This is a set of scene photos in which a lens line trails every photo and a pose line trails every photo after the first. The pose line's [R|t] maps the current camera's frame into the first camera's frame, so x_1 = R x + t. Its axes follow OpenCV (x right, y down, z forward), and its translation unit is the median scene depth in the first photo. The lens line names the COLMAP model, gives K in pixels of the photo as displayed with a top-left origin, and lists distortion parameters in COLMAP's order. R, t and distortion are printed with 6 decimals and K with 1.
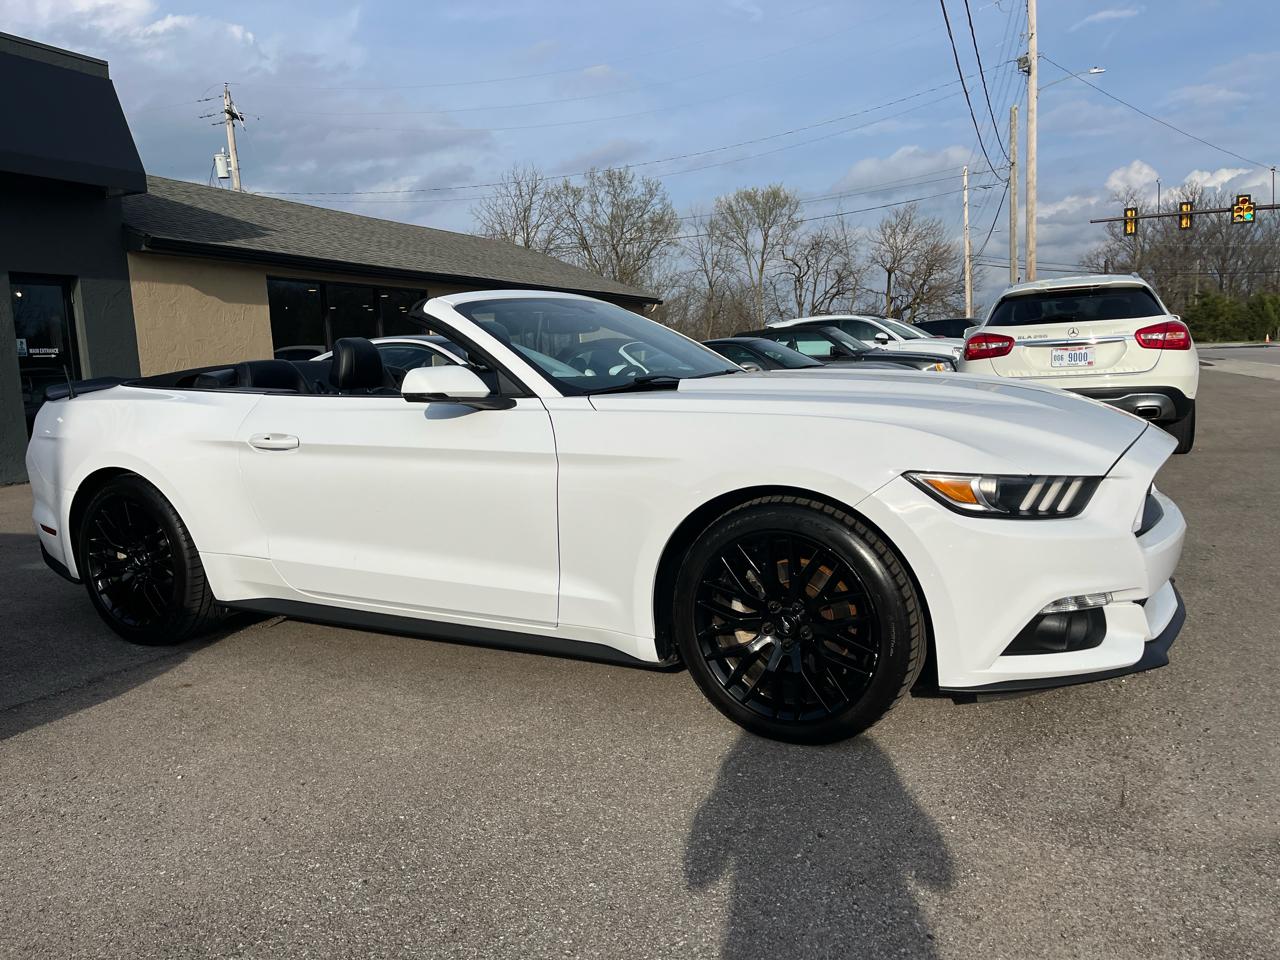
lens RADIAL K [[977.3, 0, 651.9], [0, 977.3, 480.2], [0, 0, 1]] dist [0.068690, -0.097021]
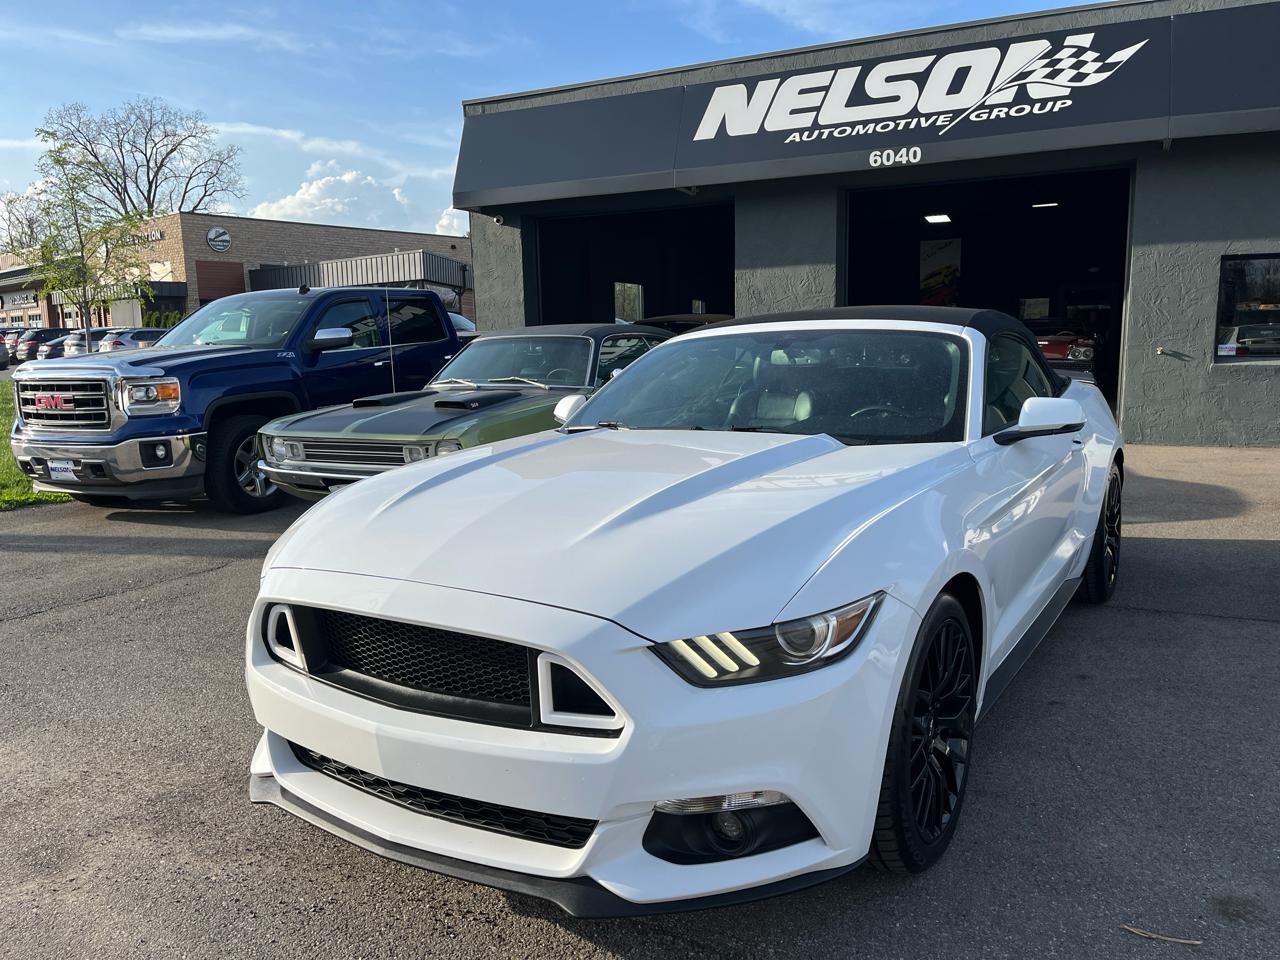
lens RADIAL K [[967.3, 0, 642.3], [0, 967.3, 487.9], [0, 0, 1]] dist [0.060226, -0.062035]
pose [[-0.063746, 0.193717, -0.978984, 0.533614], [-0.099389, 0.974870, 0.199374, -0.125920], [0.993005, 0.110009, -0.042891, 0.549045]]
